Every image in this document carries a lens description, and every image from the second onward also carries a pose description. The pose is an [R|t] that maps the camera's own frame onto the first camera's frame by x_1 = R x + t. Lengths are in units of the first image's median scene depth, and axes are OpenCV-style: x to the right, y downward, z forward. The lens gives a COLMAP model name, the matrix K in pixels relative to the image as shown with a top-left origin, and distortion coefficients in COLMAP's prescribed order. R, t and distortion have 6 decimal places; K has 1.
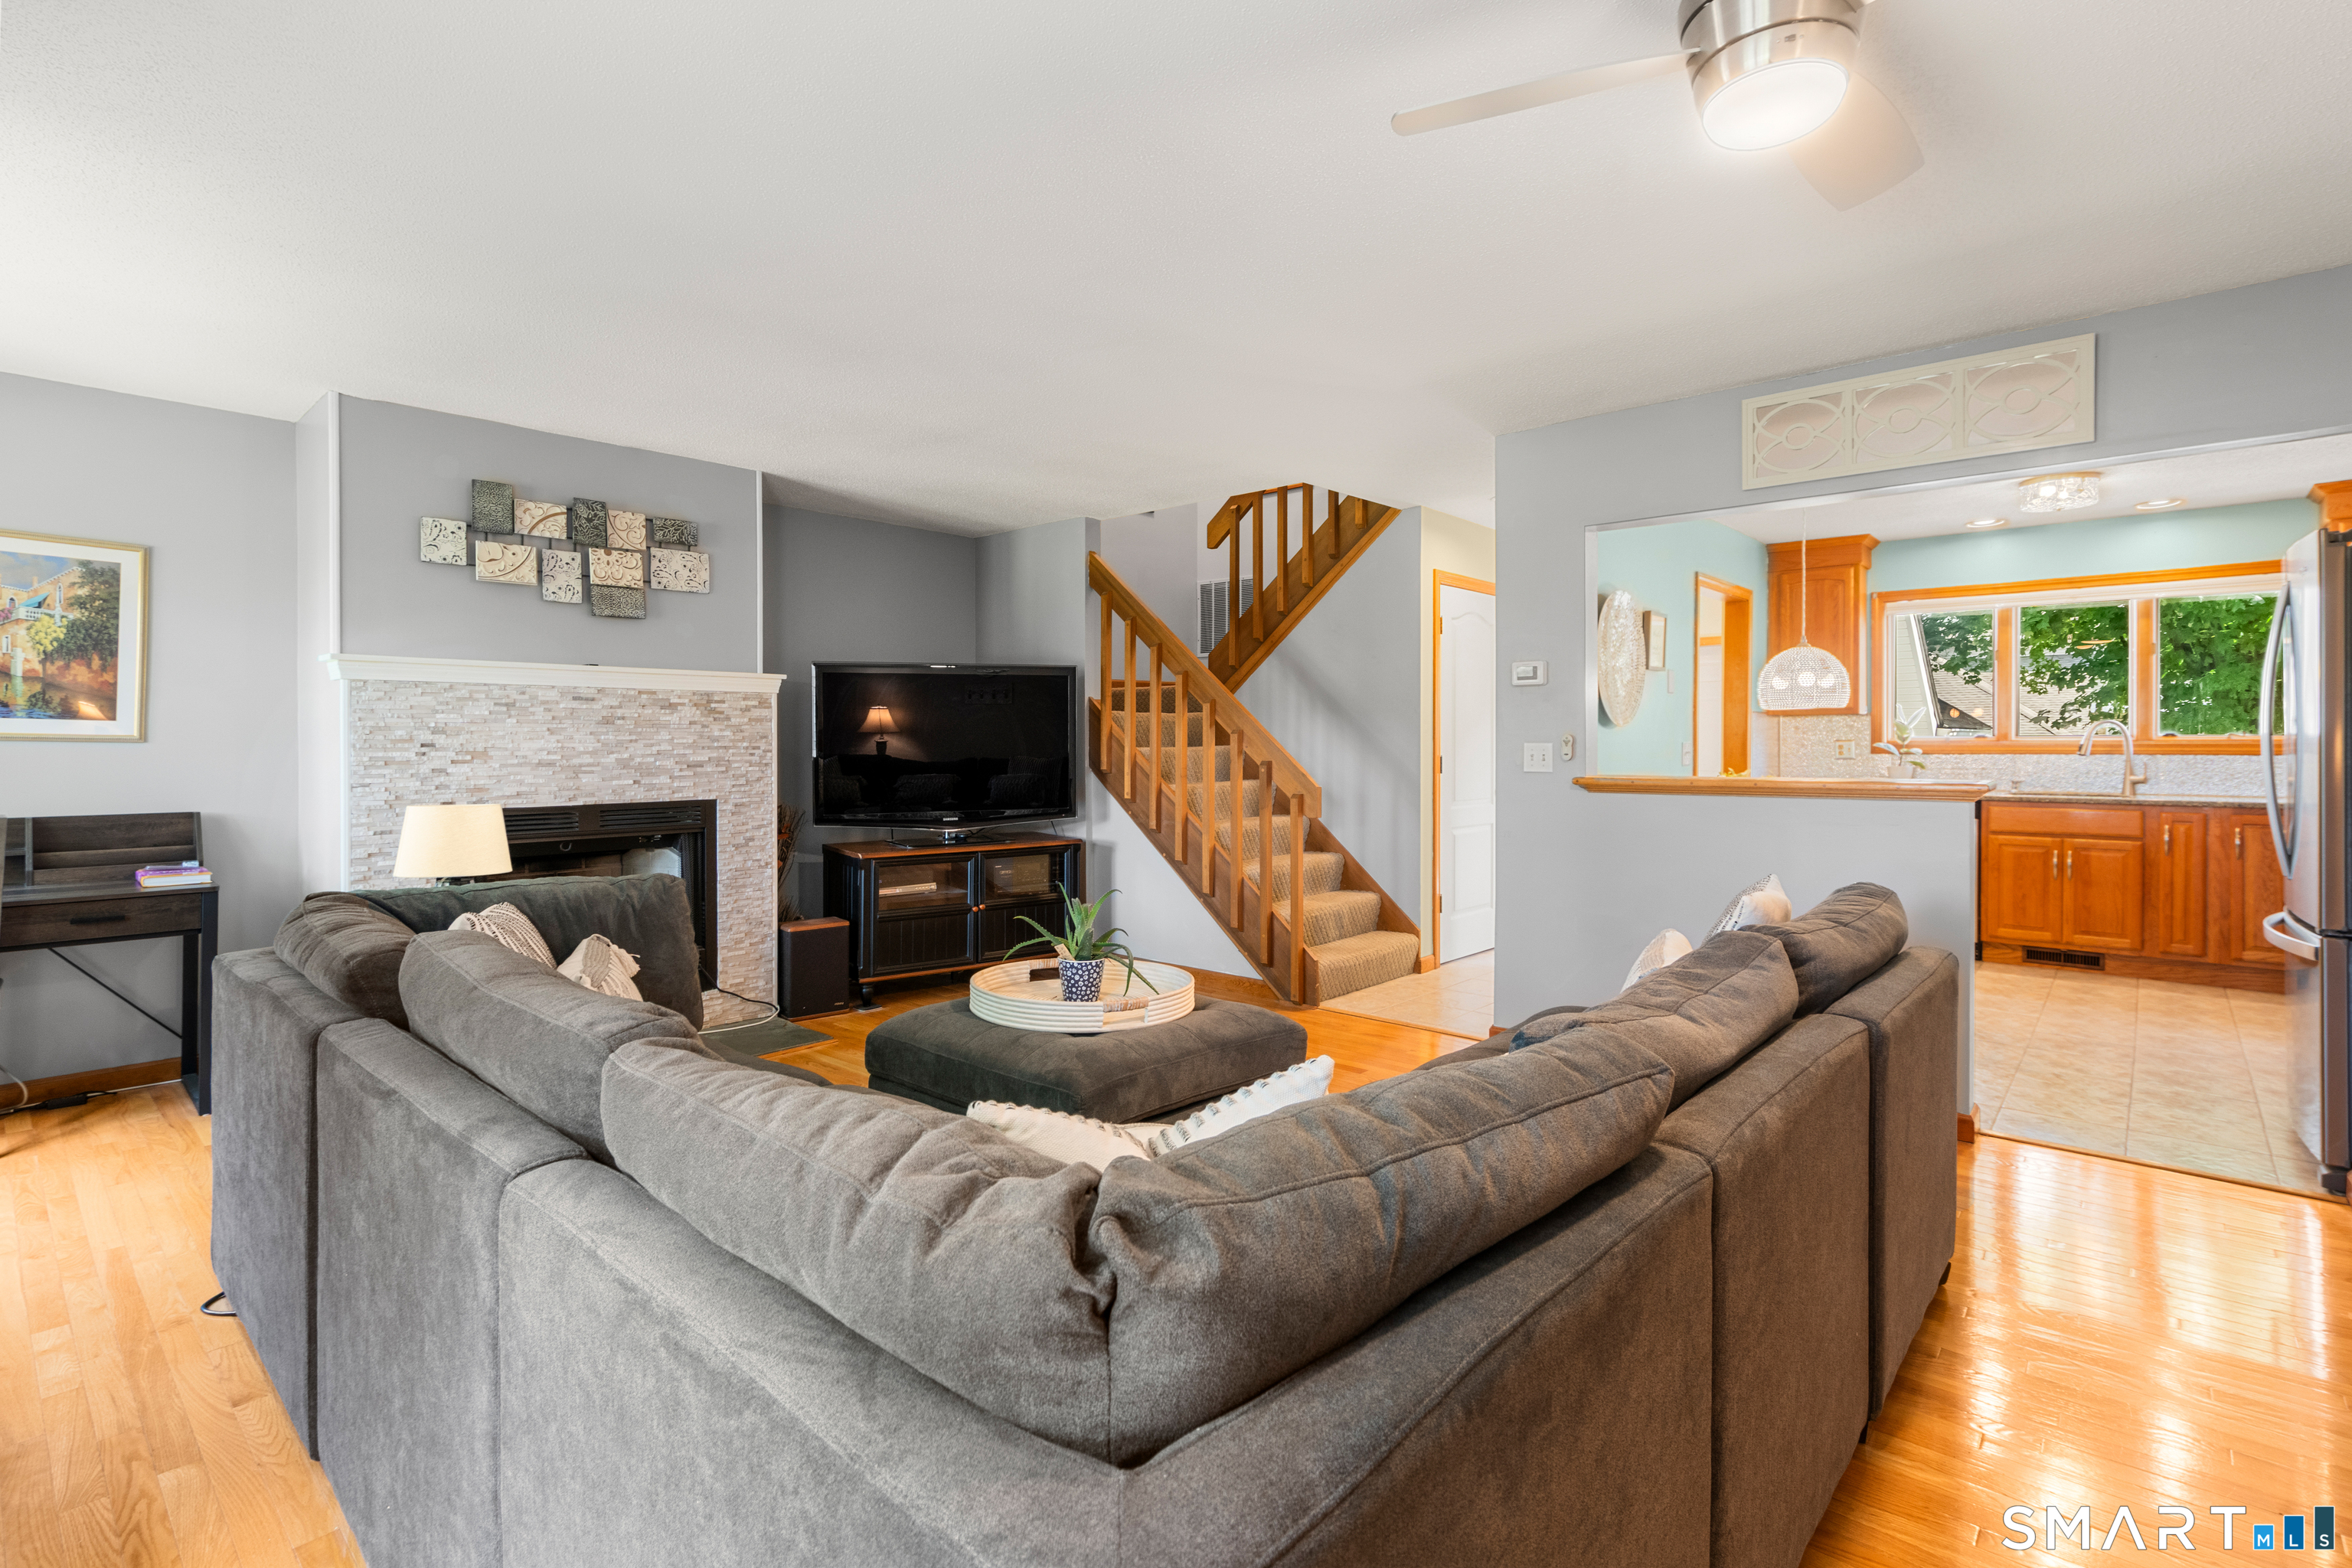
lens RADIAL K [[1081.9, 0, 1177.3], [0, 1081.9, 745.7], [0, 0, 1]] dist [0.000615, 0.001265]
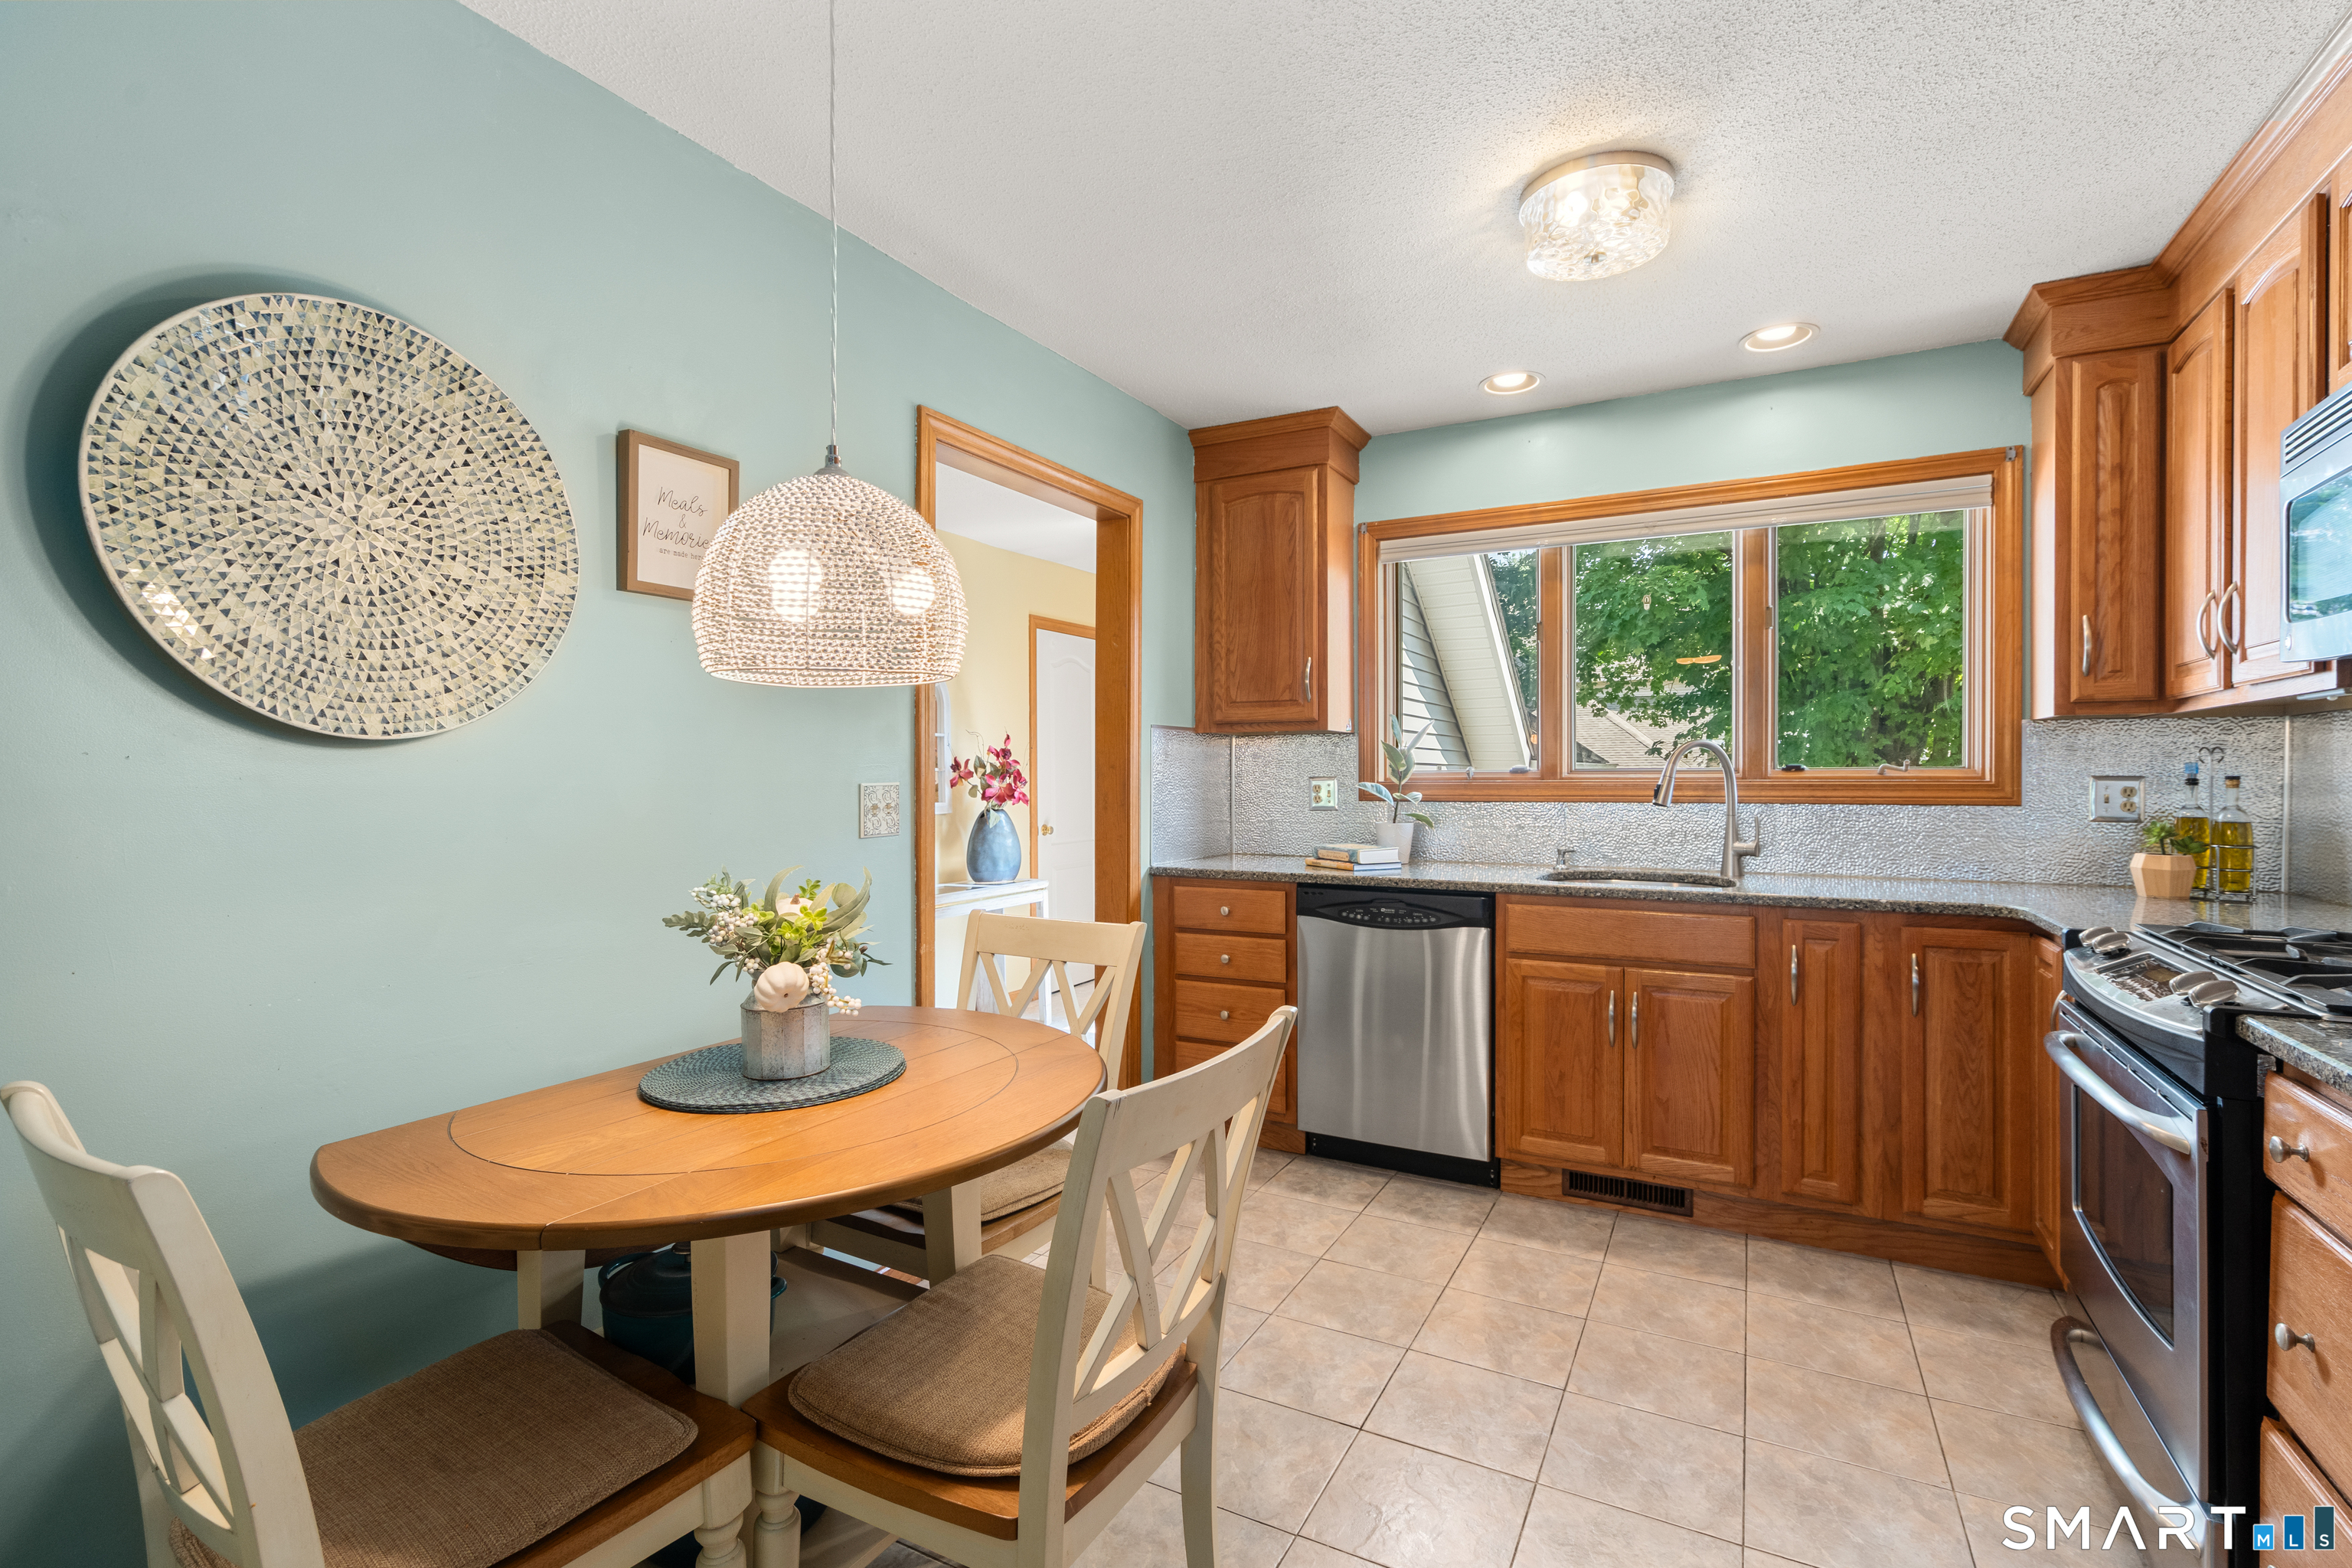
lens RADIAL K [[1081.9, 0, 1168.4], [0, 1081.9, 779.8], [0, 0, 1]] dist [0.000615, 0.001265]
pose [[0.972186, -0.001591, 0.234204, 0.519547], [0.001537, 0.999999, 0.000414, -0.005194], [-0.234204, -0.000042, 0.972187, 0.586951]]
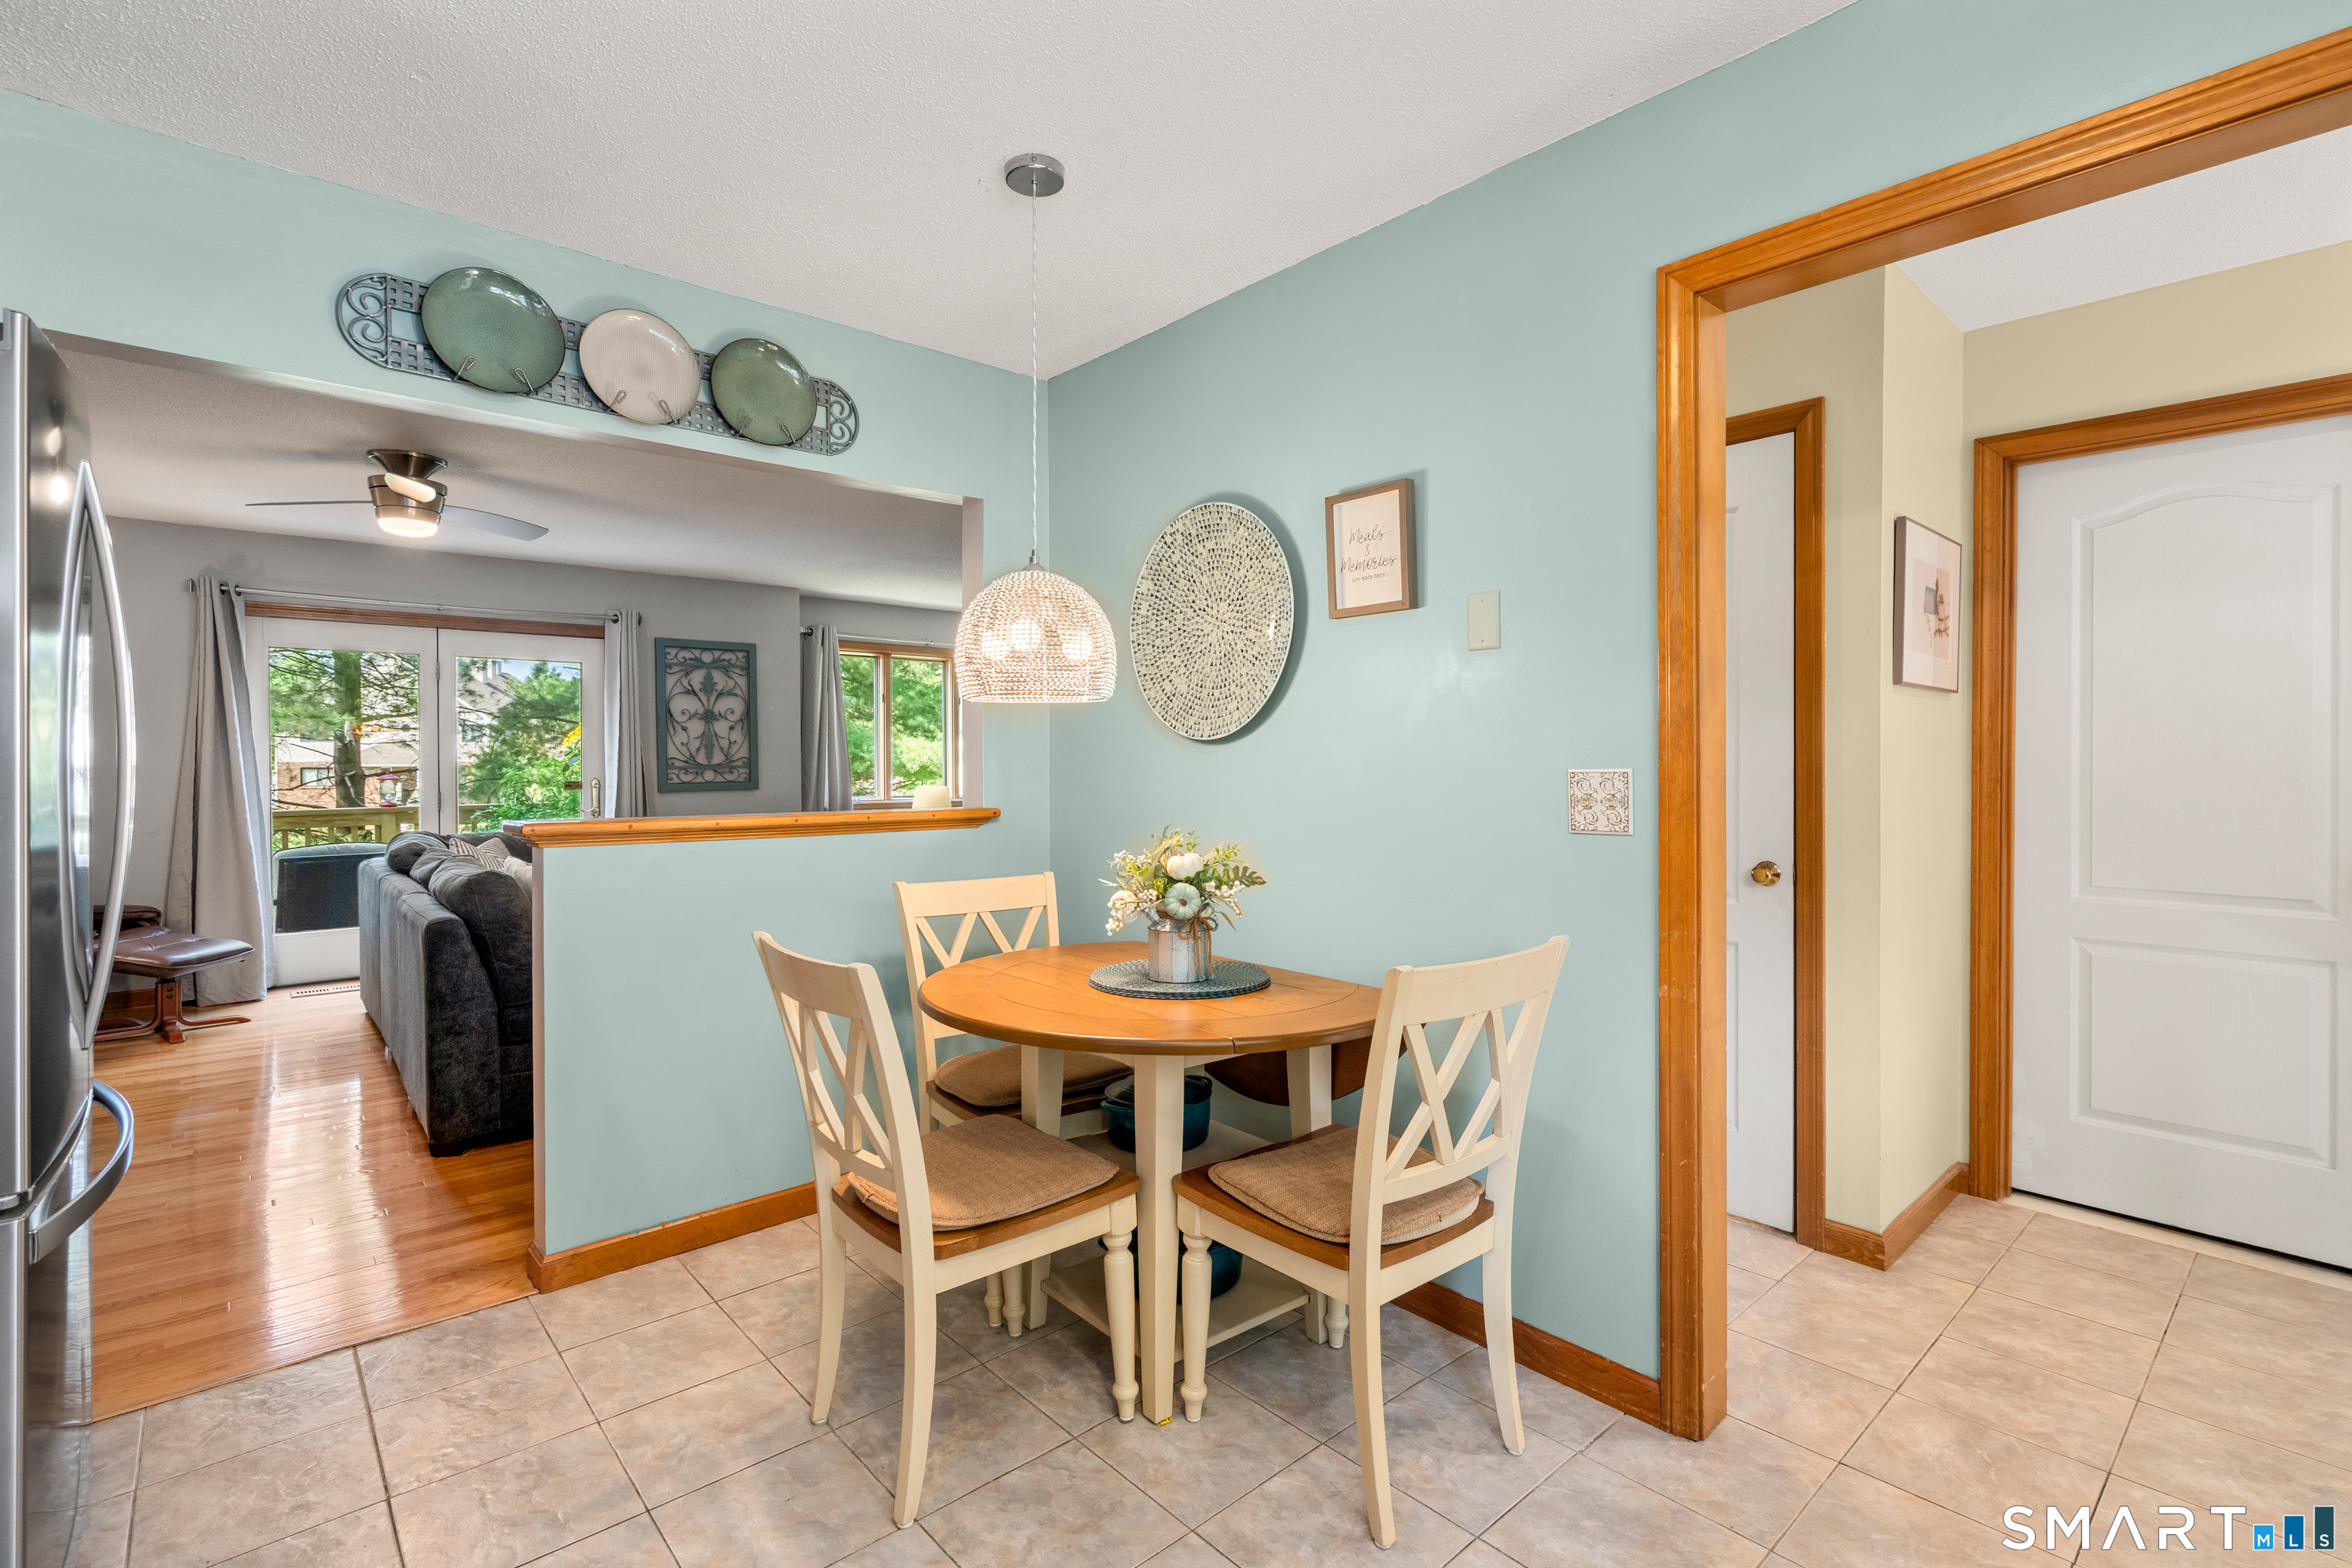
lens RADIAL K [[1081.9, 0, 1189.3], [0, 1081.9, 762.3], [0, 0, 1]] dist [0.000615, 0.001265]
pose [[-0.101501, 0.006092, -0.994817, 0.836428], [-0.001453, 0.999979, 0.006271, -0.007859], [0.994834, 0.002082, -0.101490, 0.896060]]
